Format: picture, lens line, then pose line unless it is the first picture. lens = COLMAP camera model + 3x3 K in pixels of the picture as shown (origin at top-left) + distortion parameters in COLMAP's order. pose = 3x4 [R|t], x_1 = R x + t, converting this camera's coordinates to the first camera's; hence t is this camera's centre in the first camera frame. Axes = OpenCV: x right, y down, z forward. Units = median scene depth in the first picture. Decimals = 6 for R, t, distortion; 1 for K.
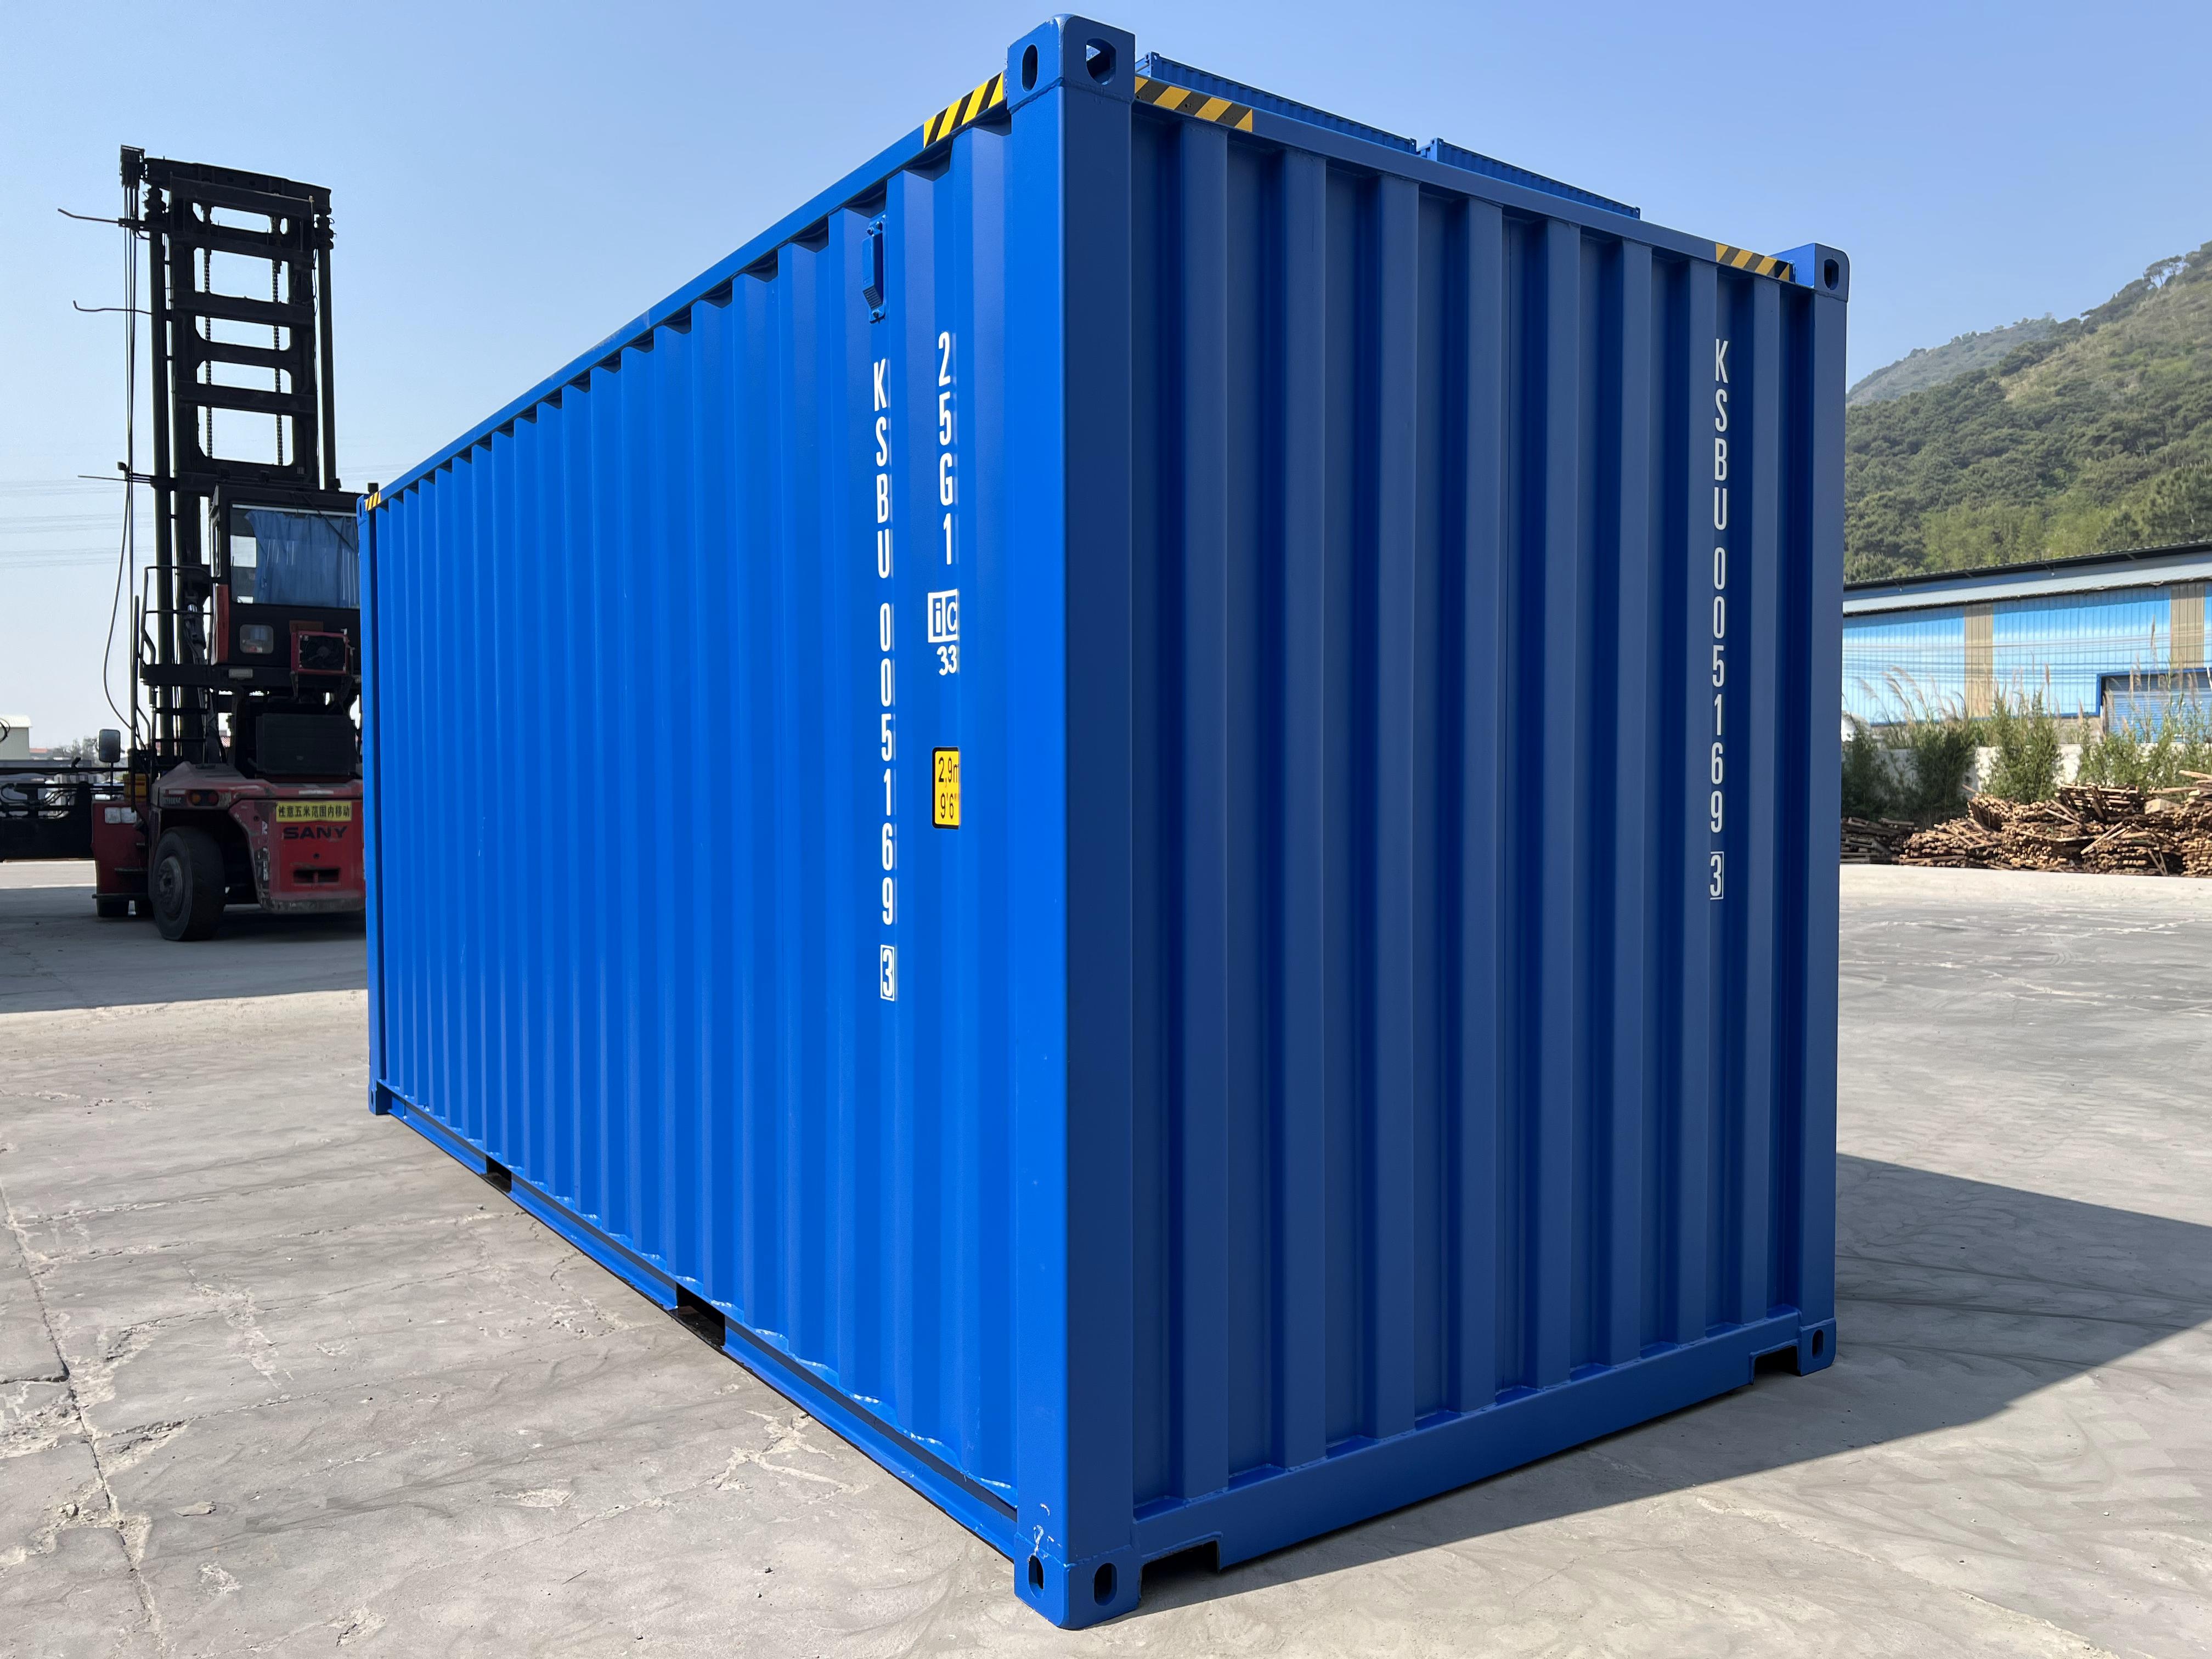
lens RADIAL K [[1658.2, 0, 1110.8], [0, 1658.2, 827.9], [0, 0, 1]] dist [0.065464, -0.072107]
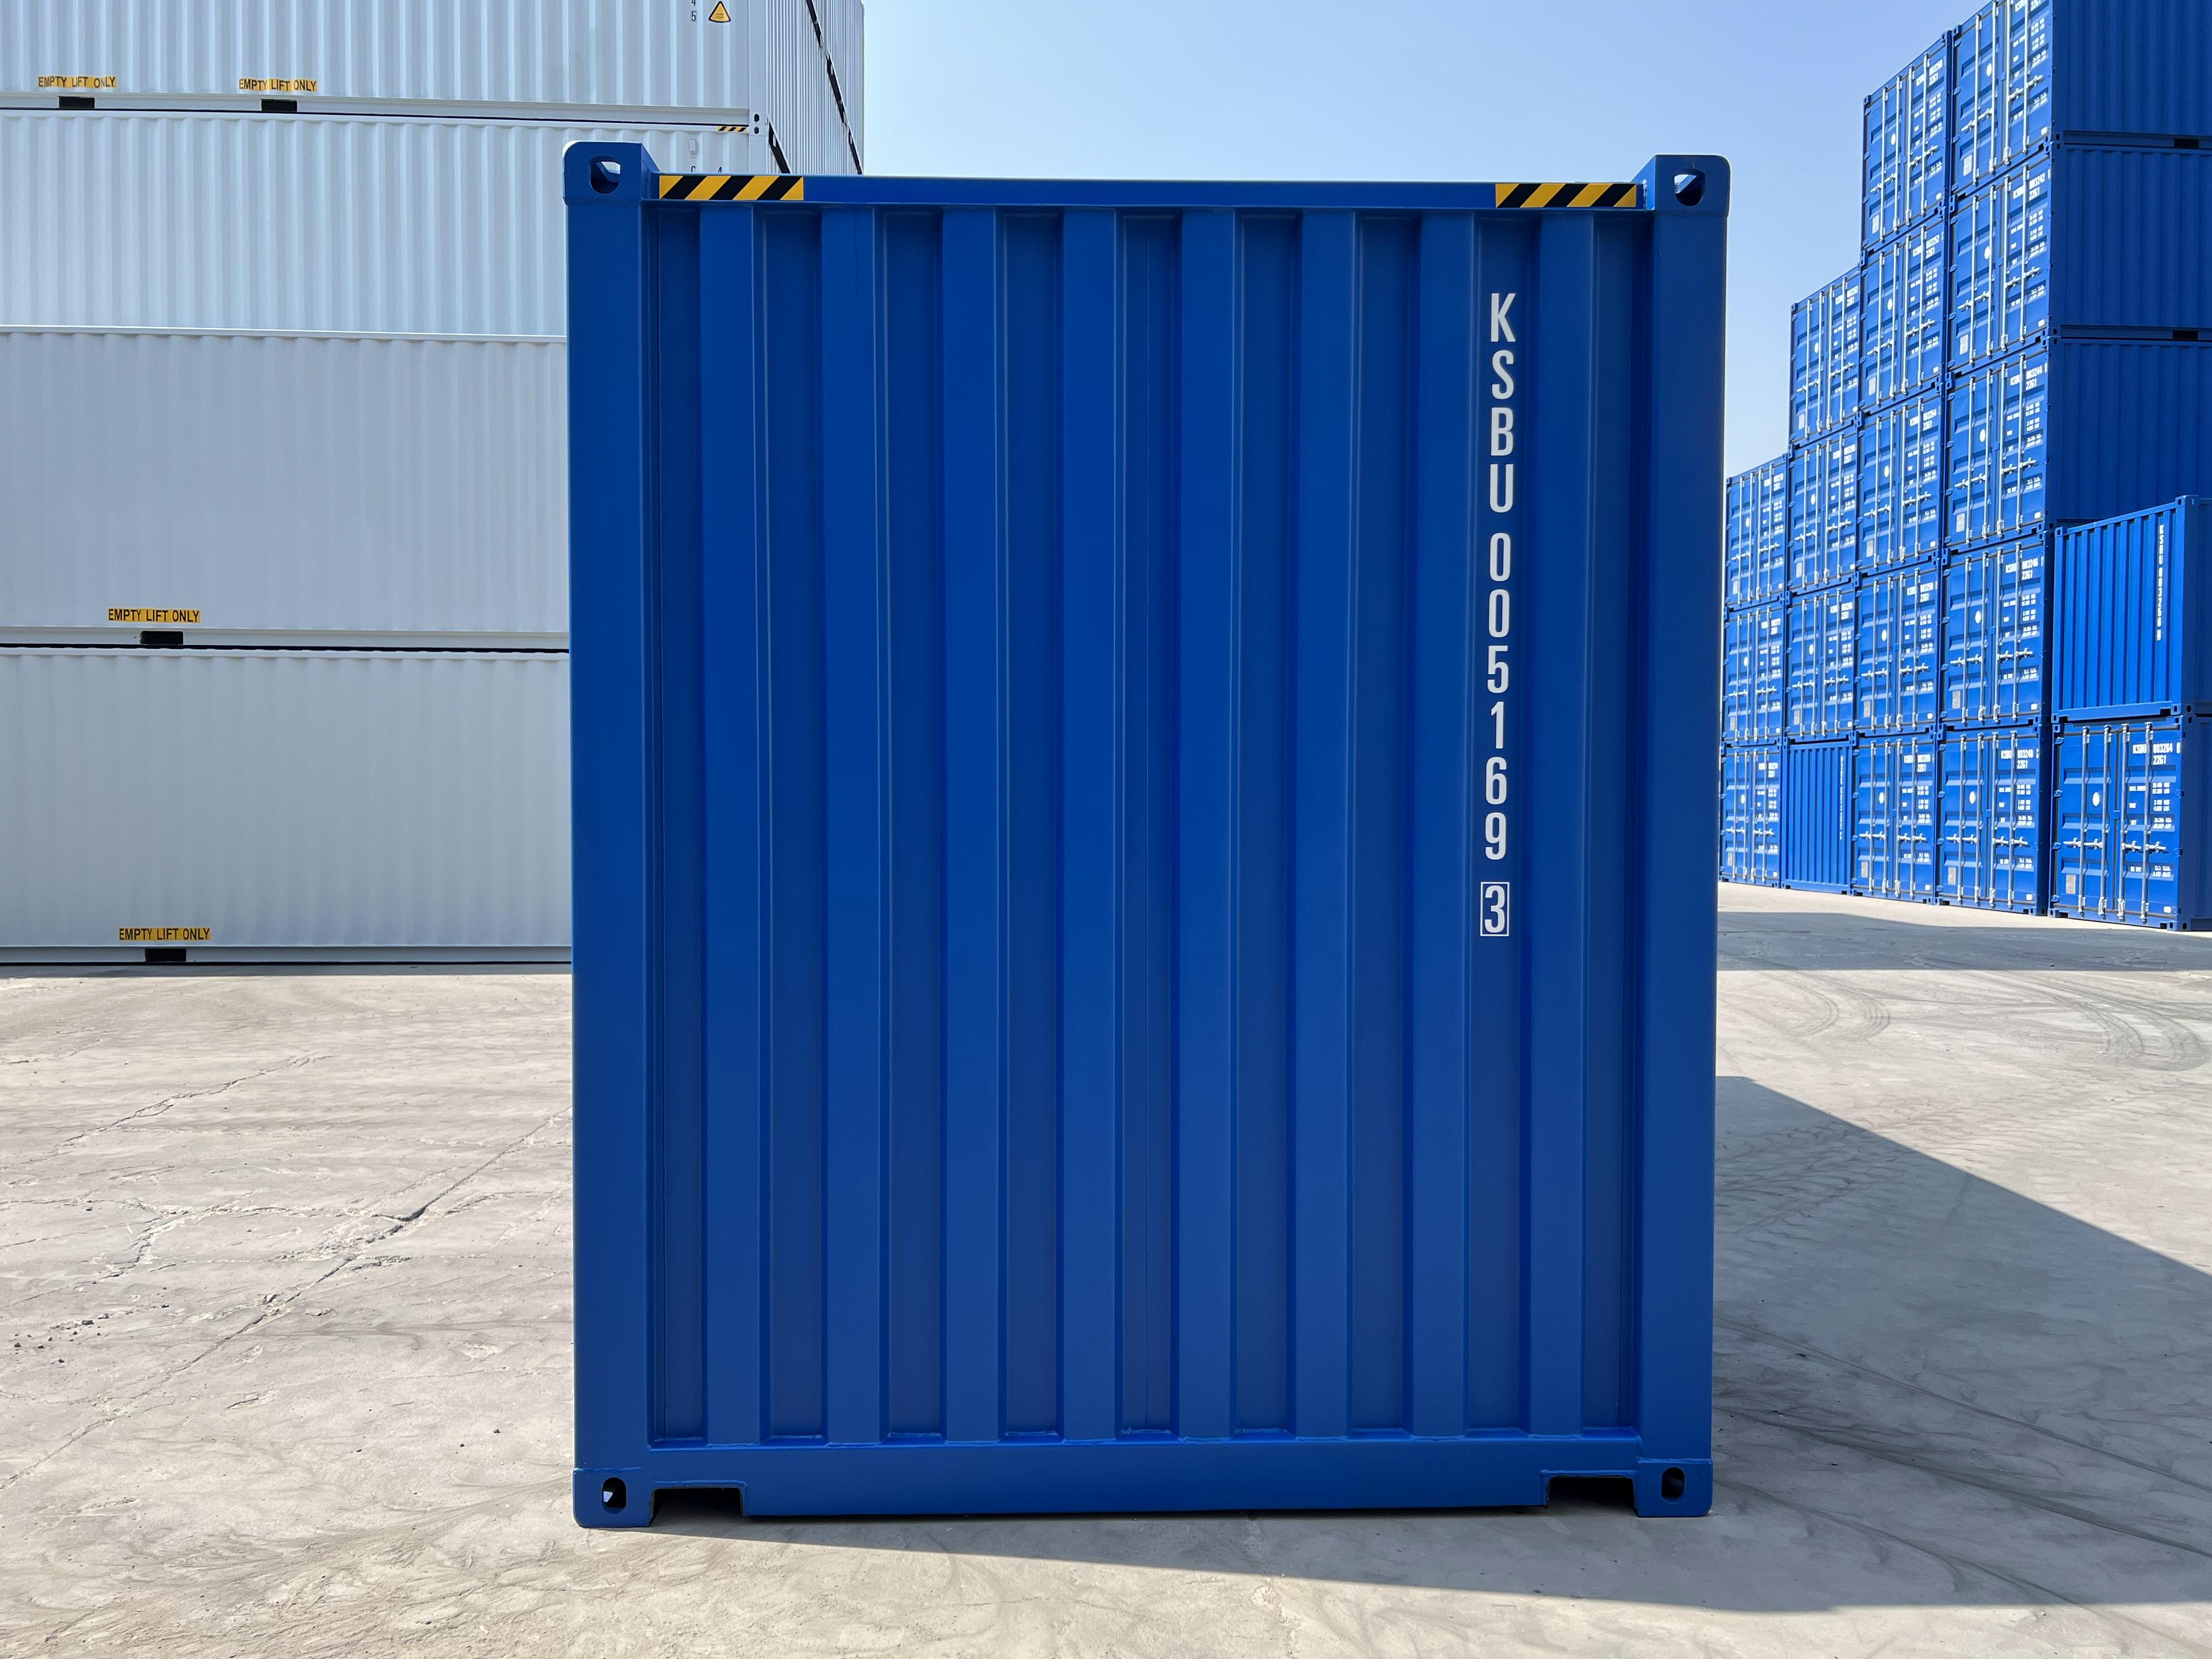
lens RADIAL K [[1658.2, 0, 1122.0], [0, 1658.2, 833.7], [0, 0, 1]] dist [0.065464, -0.072107]
pose [[0.835852, 0.017850, -0.548664, 0.705269], [-0.021171, 0.999776, 0.000274, -0.007364], [0.548546, 0.011387, 0.836043, 0.174729]]
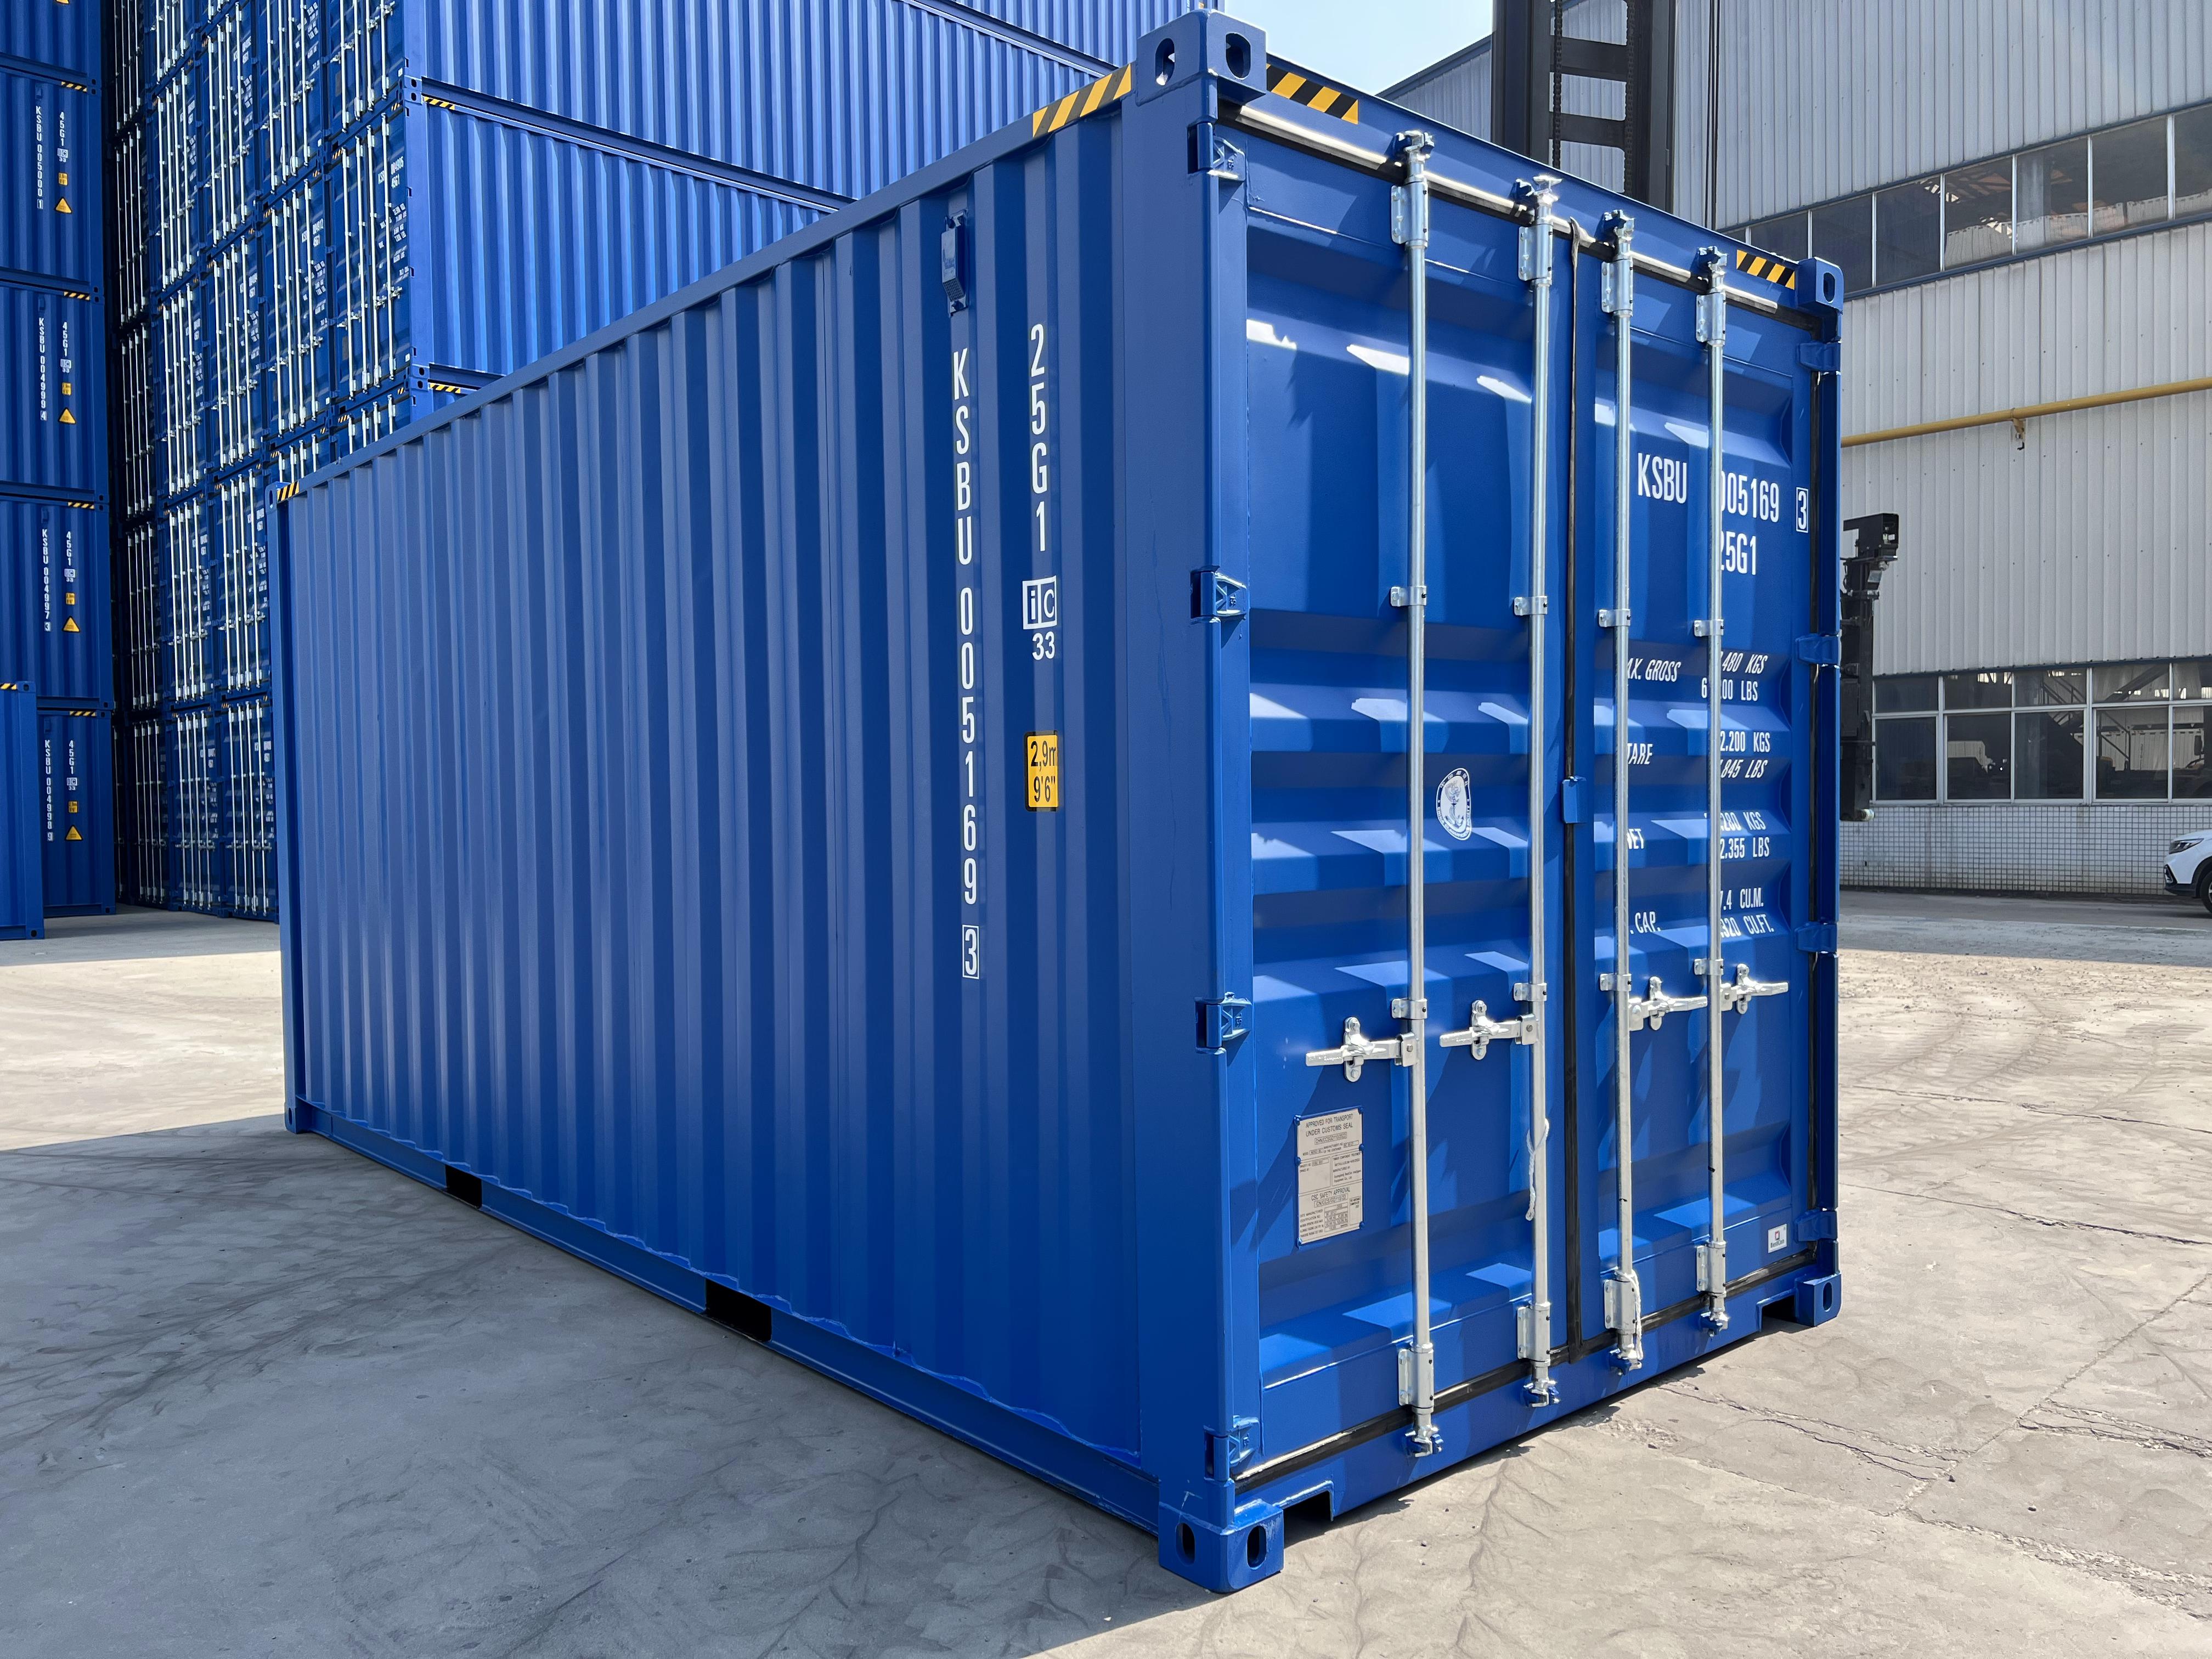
lens RADIAL K [[1658.2, 0, 1124.9], [0, 1658.2, 843.6], [0, 0, 1]] dist [0.065464, -0.072107]
pose [[-0.993587, 0.020171, -0.111257, -0.264259], [0.013604, 0.998137, 0.059476, -0.070208], [0.112249, 0.057581, -0.992010, 3.104202]]
